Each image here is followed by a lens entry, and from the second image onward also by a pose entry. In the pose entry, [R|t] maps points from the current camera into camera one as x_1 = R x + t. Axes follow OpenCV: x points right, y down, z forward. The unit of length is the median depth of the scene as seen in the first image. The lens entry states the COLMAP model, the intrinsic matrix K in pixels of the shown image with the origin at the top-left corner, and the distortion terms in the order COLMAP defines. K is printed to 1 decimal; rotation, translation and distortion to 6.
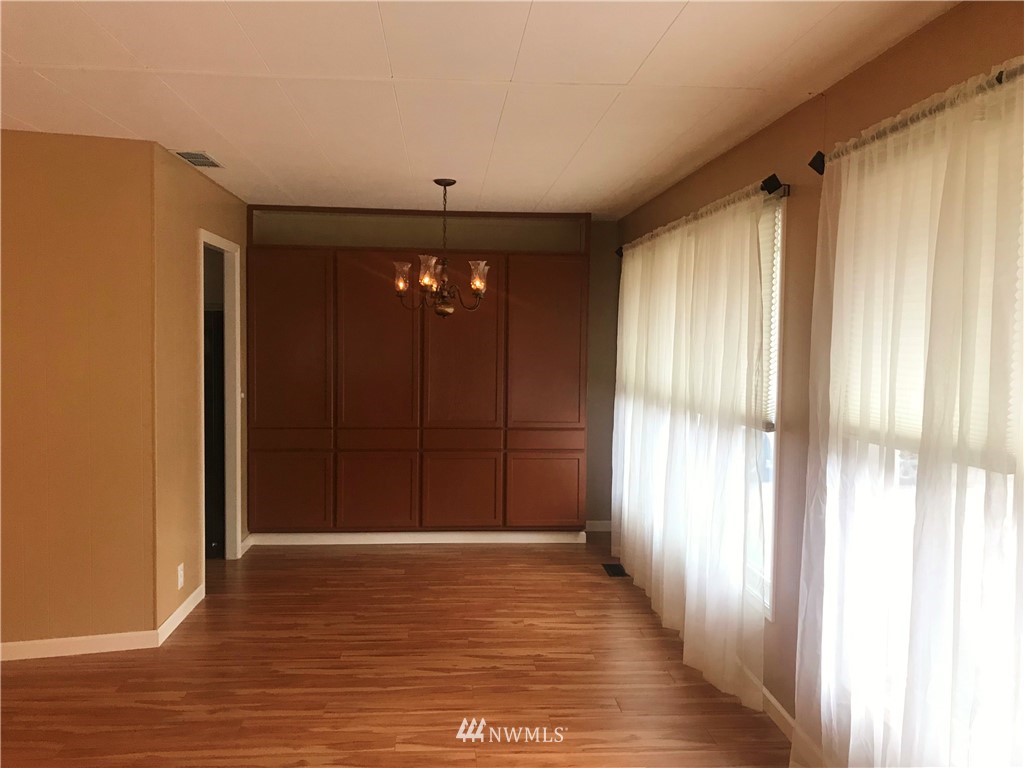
lens RADIAL K [[842.4, 0, 507.3], [0, 842.4, 375.2], [0, 0, 1]] dist [0.022066, -0.000845]
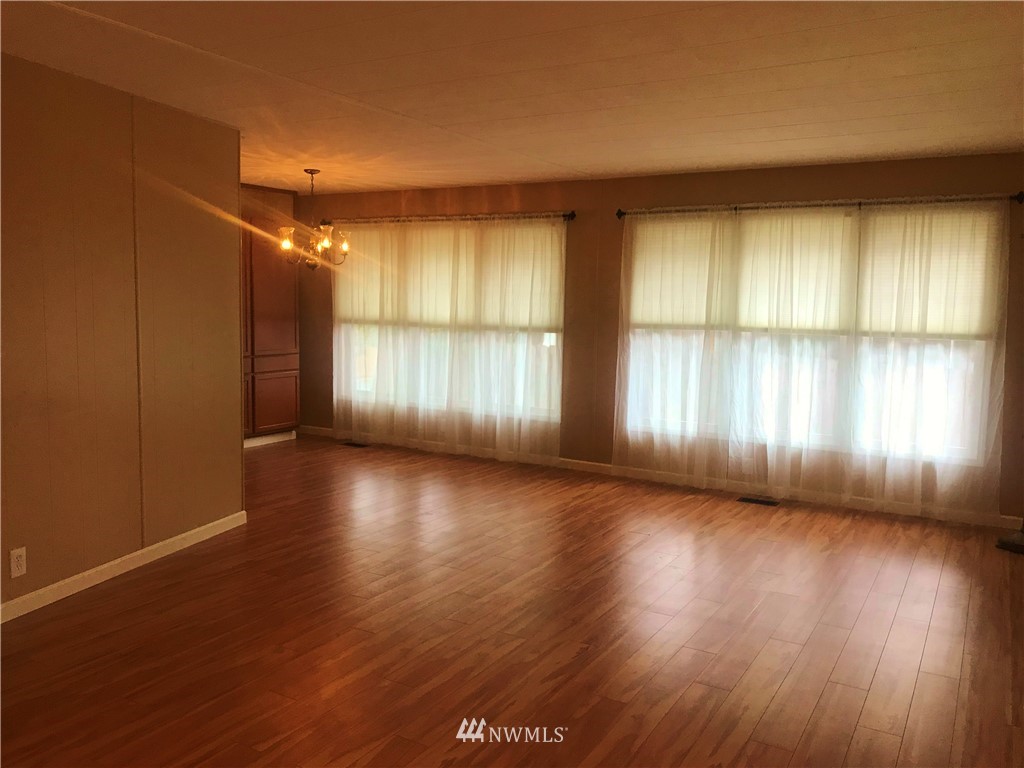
lens RADIAL K [[842.4, 0, 507.3], [0, 842.4, 375.2], [0, 0, 1]] dist [0.022066, -0.000845]
pose [[0.572327, -0.077226, 0.816381, -1.028516], [0.025107, 0.996739, 0.076686, 0.004495], [-0.819641, -0.023393, 0.572399, -0.053301]]
